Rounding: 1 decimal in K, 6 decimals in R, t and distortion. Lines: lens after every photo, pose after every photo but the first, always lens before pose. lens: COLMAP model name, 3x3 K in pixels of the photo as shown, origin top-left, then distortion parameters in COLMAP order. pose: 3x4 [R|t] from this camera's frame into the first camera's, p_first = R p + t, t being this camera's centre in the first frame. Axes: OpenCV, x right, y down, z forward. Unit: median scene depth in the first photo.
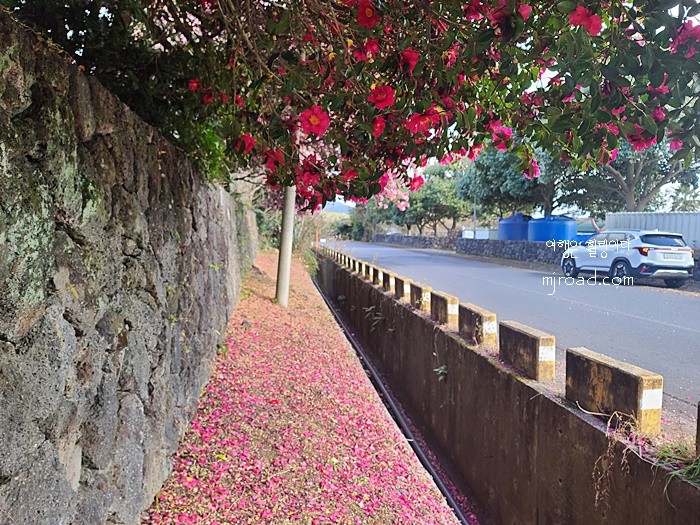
lens RADIAL K [[513.3, 0, 364.9], [0, 513.3, 265.8], [0, 0, 1]] dist [0.057639, -0.054327]
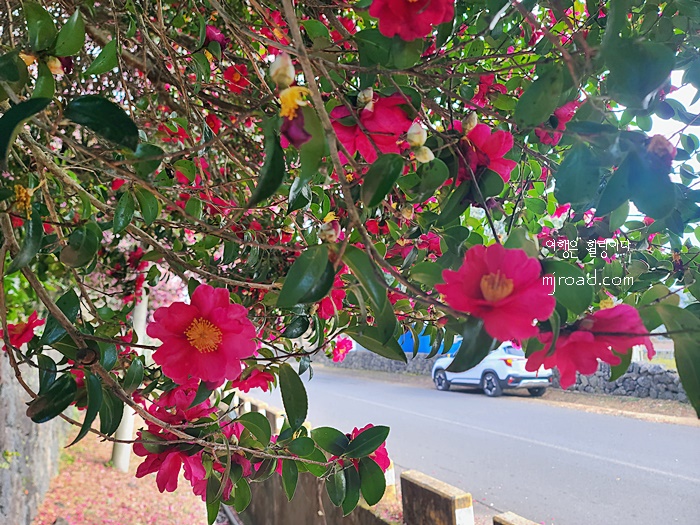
lens RADIAL K [[513.3, 0, 354.4], [0, 513.3, 264.4], [0, 0, 1]] dist [0.057639, -0.054327]
pose [[0.969340, 0.001820, 0.245716, -0.032365], [0.049532, 0.977999, -0.202645, -0.098797], [-0.240679, 0.208603, 0.947923, 0.263461]]
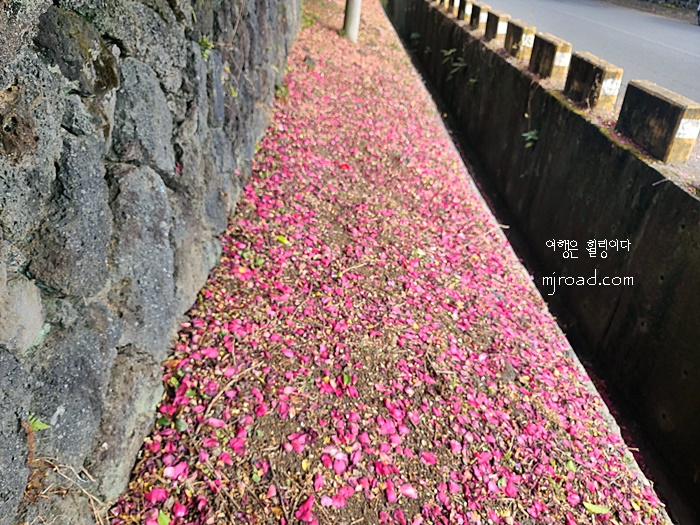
lens RADIAL K [[513.3, 0, 354.3], [0, 513.3, 262.7], [0, 0, 1]] dist [0.057639, -0.054327]
pose [[0.988052, 0.116027, -0.101446, -0.062070], [-0.056827, 0.886104, 0.459990, 0.025425], [0.143263, -0.448729, 0.882110, 0.226353]]
